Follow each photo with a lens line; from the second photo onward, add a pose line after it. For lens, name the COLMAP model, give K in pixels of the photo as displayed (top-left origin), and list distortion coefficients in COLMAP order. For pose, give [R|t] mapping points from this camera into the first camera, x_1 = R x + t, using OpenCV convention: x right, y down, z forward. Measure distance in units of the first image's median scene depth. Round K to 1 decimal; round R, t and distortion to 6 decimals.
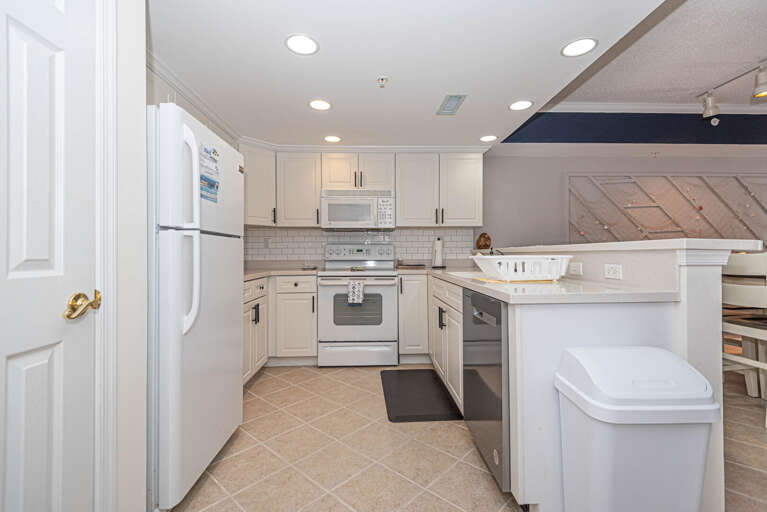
lens RADIAL K [[347.7, 0, 372.9], [0, 347.7, 259.9], [0, 0, 1]] dist [0.015891, -0.008484]
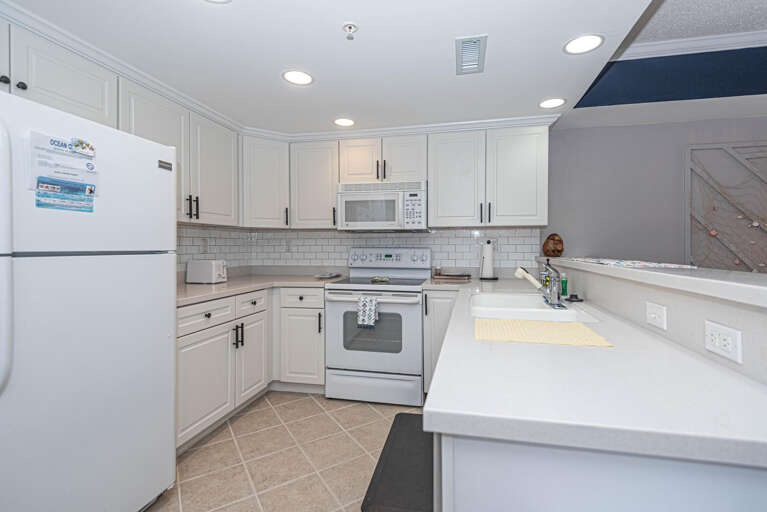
lens RADIAL K [[347.7, 0, 390.8], [0, 347.7, 251.1], [0, 0, 1]] dist [0.015891, -0.008484]
pose [[0.969936, 0.007915, -0.243233, 0.181622], [-0.007281, 0.999967, 0.003507, -0.044533], [0.243253, -0.001630, 0.969962, 0.217558]]
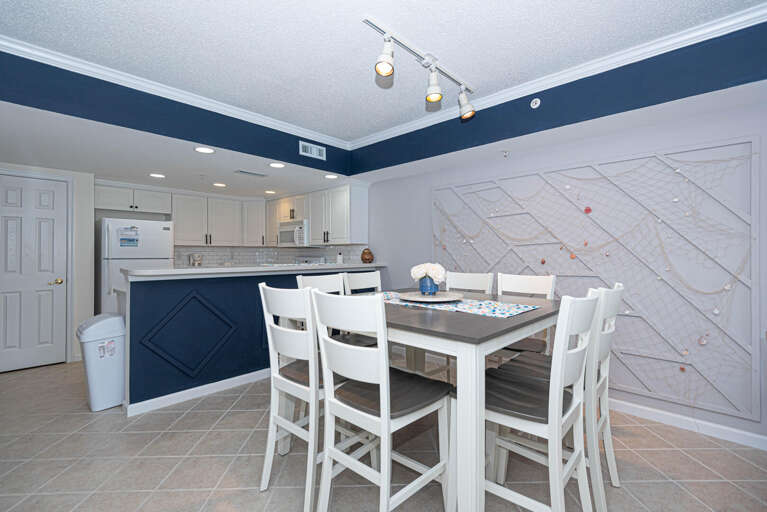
lens RADIAL K [[347.7, 0, 397.2], [0, 347.7, 252.2], [0, 0, 1]] dist [0.015891, -0.008484]
pose [[0.717007, 0.000123, -0.697066, 1.332893], [-0.009586, 0.999907, -0.009683, -0.059442], [0.697000, 0.013625, 0.716941, 0.252143]]
